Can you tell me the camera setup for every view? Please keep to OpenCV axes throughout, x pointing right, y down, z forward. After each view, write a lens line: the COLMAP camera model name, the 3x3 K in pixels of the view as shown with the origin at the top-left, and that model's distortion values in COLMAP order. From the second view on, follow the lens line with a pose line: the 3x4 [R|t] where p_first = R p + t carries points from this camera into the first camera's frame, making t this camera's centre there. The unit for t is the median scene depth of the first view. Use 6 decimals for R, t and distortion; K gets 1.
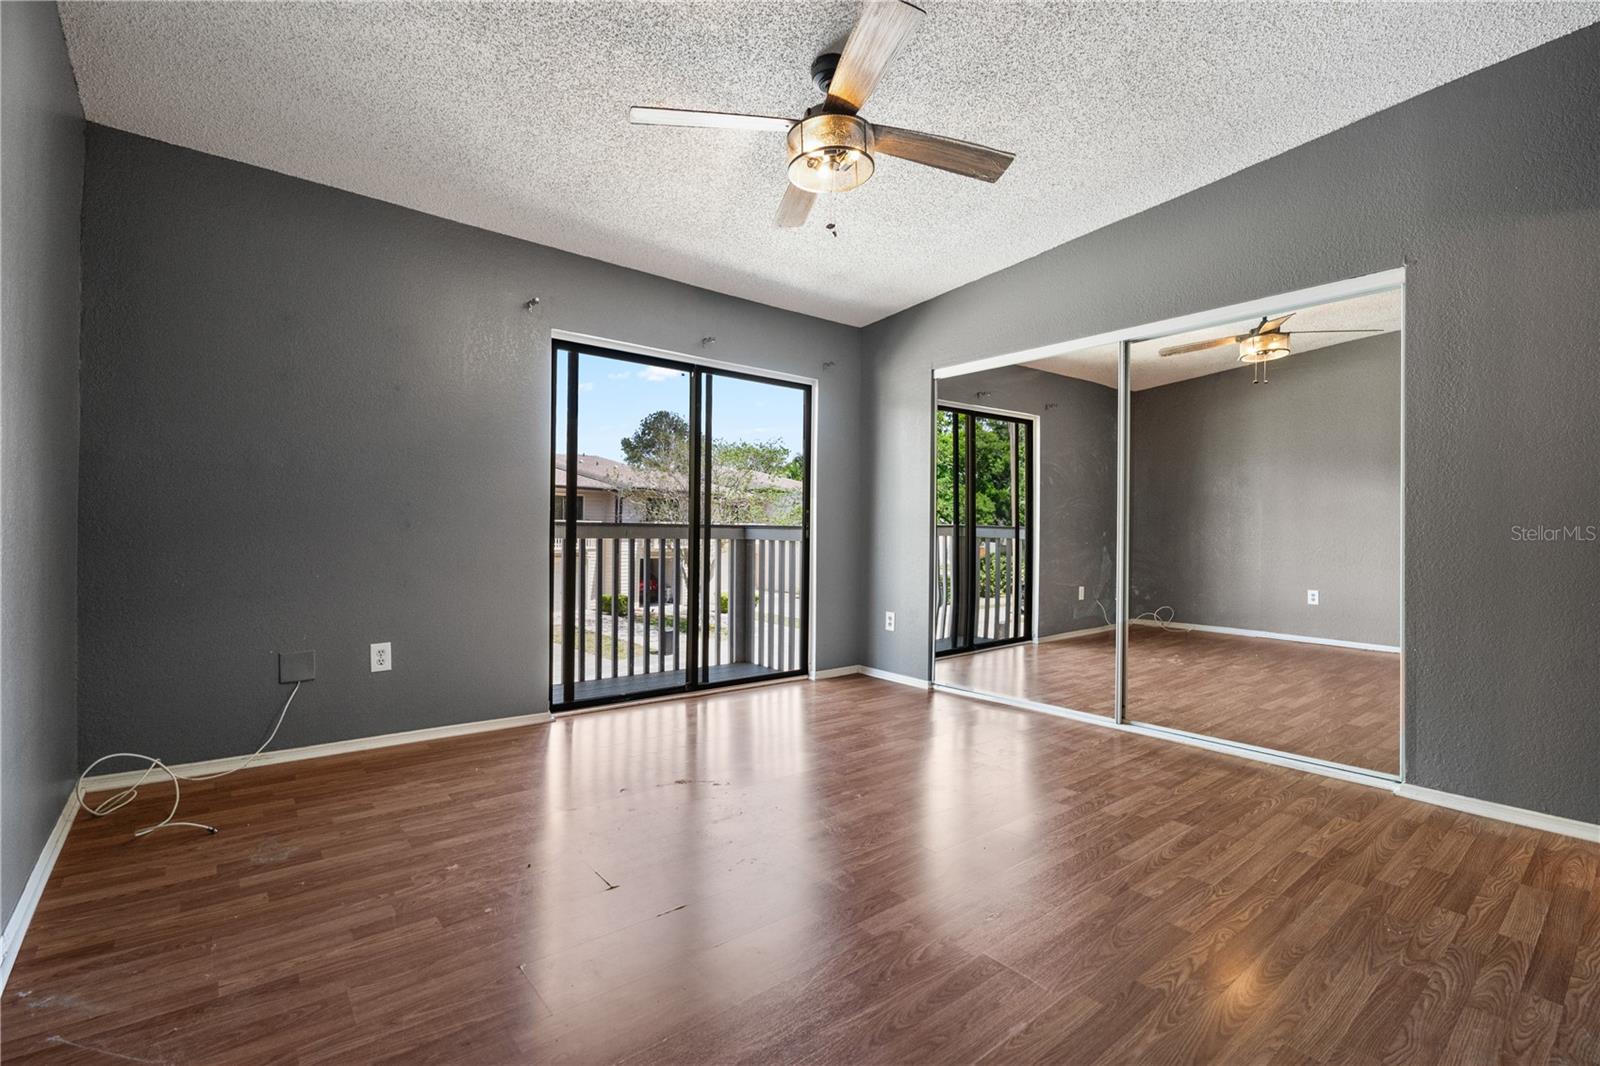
lens RADIAL K [[725.1, 0, 798.5], [0, 725.1, 531.0], [0, 0, 1]] dist [0.017801, -0.008600]
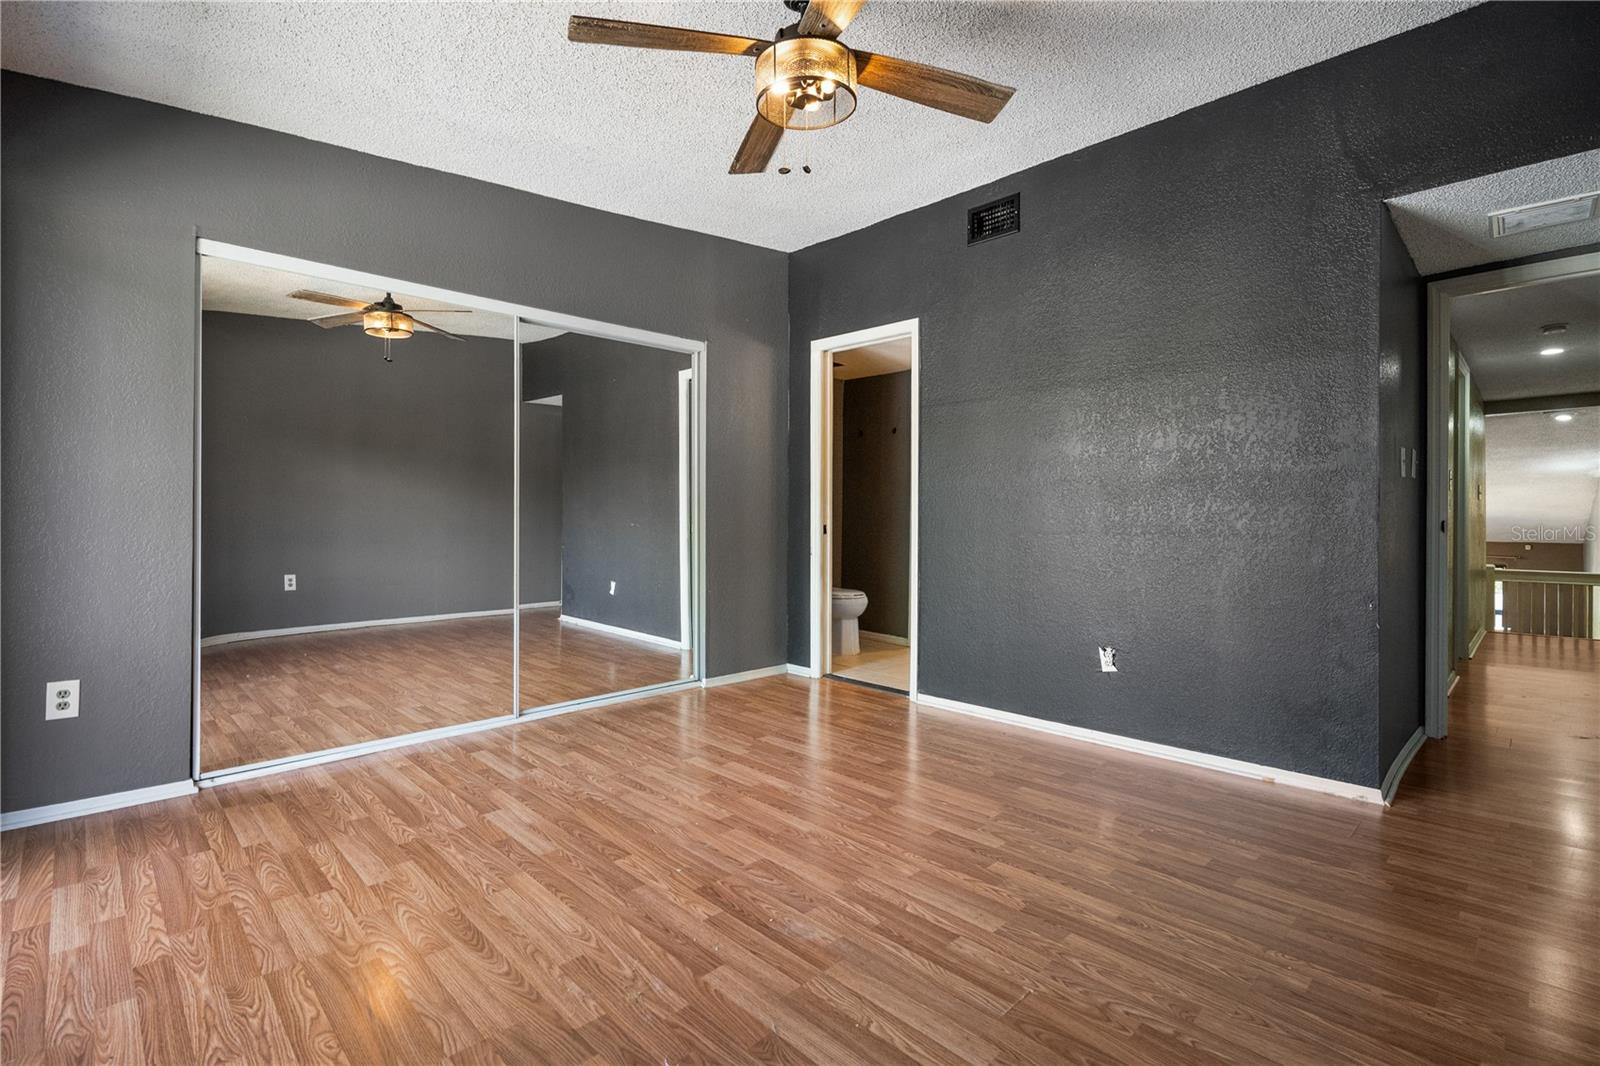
lens RADIAL K [[725.1, 0, 797.6], [0, 725.1, 524.0], [0, 0, 1]] dist [0.017801, -0.008600]
pose [[-0.099234, -0.022309, 0.994814, -0.566712], [-0.010399, 0.999717, 0.021381, -0.014366], [-0.995010, -0.008223, -0.099438, 0.759281]]
